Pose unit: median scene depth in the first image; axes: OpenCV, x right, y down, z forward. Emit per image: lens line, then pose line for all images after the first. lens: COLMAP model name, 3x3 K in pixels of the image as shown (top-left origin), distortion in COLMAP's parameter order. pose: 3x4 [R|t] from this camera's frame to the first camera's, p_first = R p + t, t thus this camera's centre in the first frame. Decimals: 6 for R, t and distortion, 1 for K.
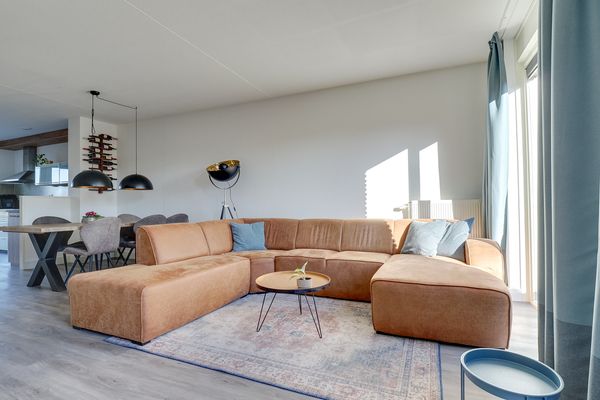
lens RADIAL K [[305.3, 0, 300.0], [0, 305.3, 200.0], [0, 0, 1]] dist [0.002551, 0.000560]
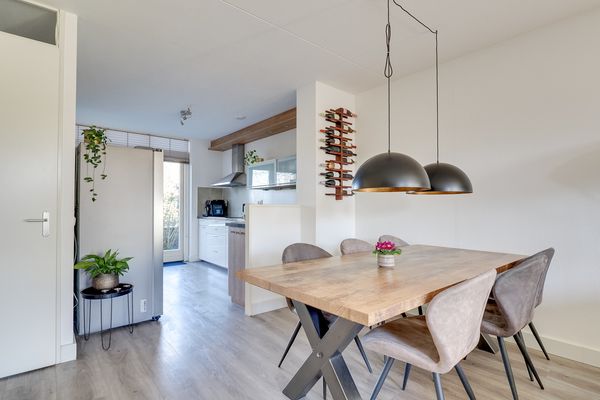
lens RADIAL K [[313.6, 0, 316.5], [0, 313.6, 204.7], [0, 0, 1]] dist [-0.002217, -0.000478]
pose [[0.914716, 0.009267, -0.403992, -0.429244], [-0.008464, 0.999957, 0.003773, -0.013404], [0.404009, -0.000032, 0.914755, 0.375310]]
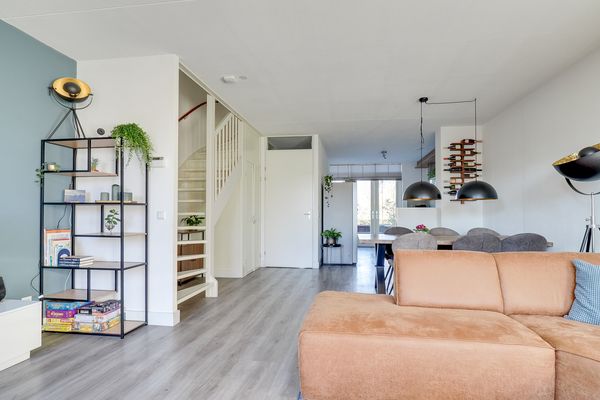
lens RADIAL K [[305.3, 0, 300.0], [0, 305.3, 200.0], [0, 0, 1]] dist [0.002551, 0.000560]
pose [[0.289468, -0.026973, -0.956807, 0.089532], [0.003827, 0.999628, -0.027022, -0.010092], [0.957180, 0.004161, 0.289464, 0.263349]]
